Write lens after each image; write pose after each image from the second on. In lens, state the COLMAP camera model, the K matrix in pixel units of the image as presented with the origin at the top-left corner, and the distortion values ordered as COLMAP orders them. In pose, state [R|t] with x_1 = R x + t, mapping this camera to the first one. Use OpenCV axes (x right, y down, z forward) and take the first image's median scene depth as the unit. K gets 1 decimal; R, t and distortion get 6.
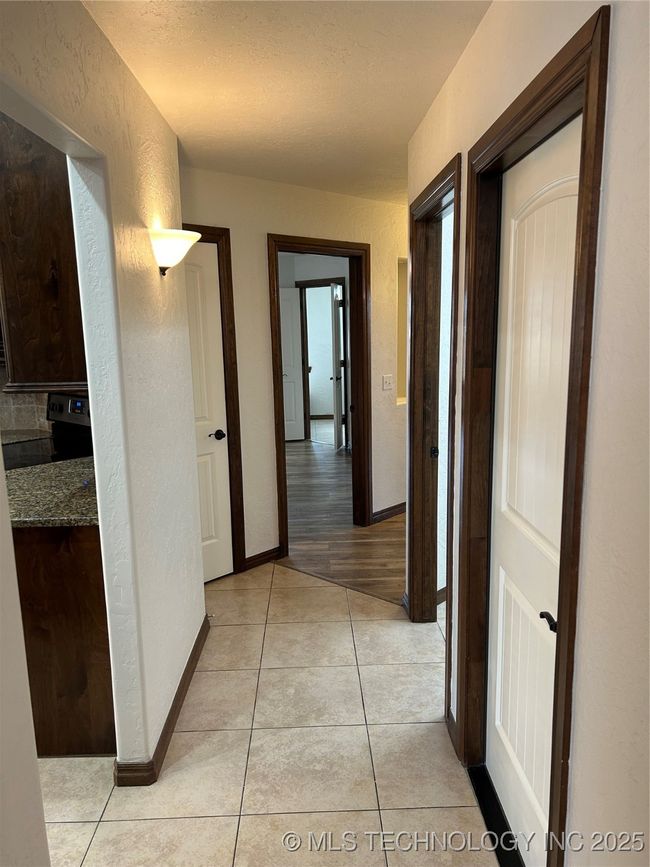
lens RADIAL K [[656.5, 0, 321.3], [0, 656.5, 437.0], [0, 0, 1]] dist [0.052026, -0.005463]
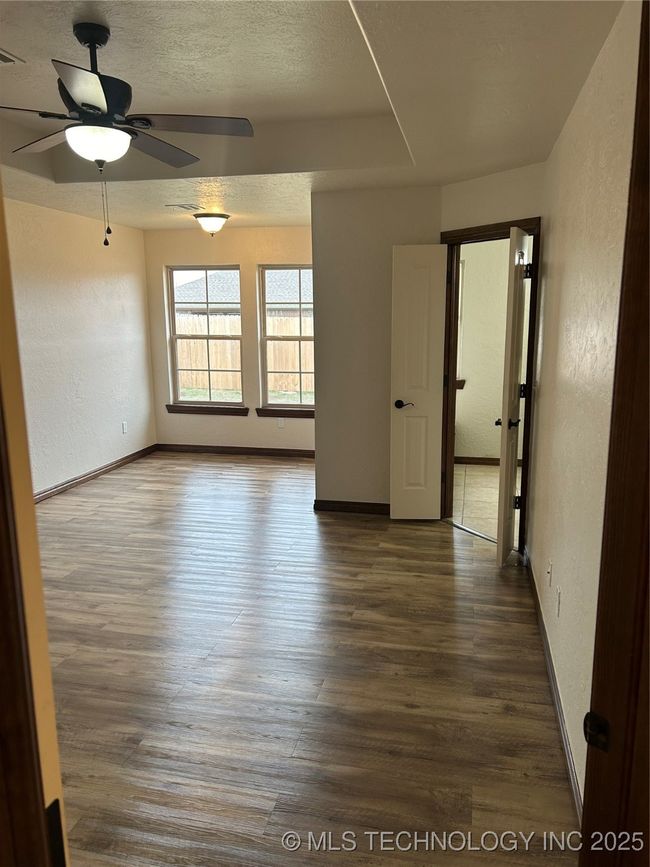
lens RADIAL K [[656.5, 0, 321.3], [0, 656.5, 437.0], [0, 0, 1]] dist [0.052026, -0.005463]
pose [[0.971357, 0.063587, -0.228959, 0.000207], [-0.055676, 0.997613, 0.040855, -0.102784], [0.231011, -0.026937, 0.972578, 0.543519]]
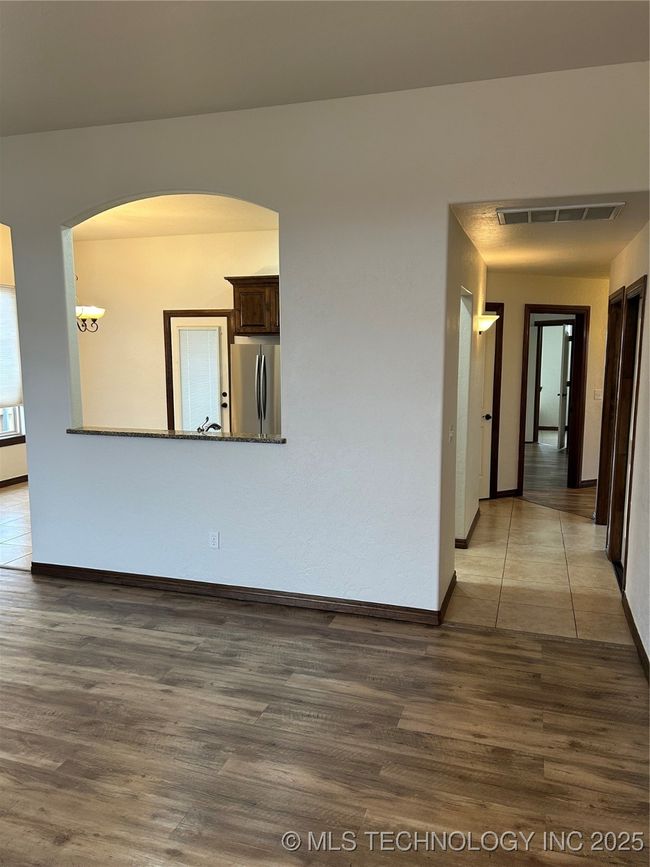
lens RADIAL K [[654.6, 0, 326.6], [0, 654.6, 437.1], [0, 0, 1]] dist [0.053869, -0.043309]
pose [[0.946689, 0.065723, -0.315373, -0.003160], [-0.076800, 0.996786, -0.022812, 0.069044], [0.312860, 0.045816, 0.948693, -0.449320]]
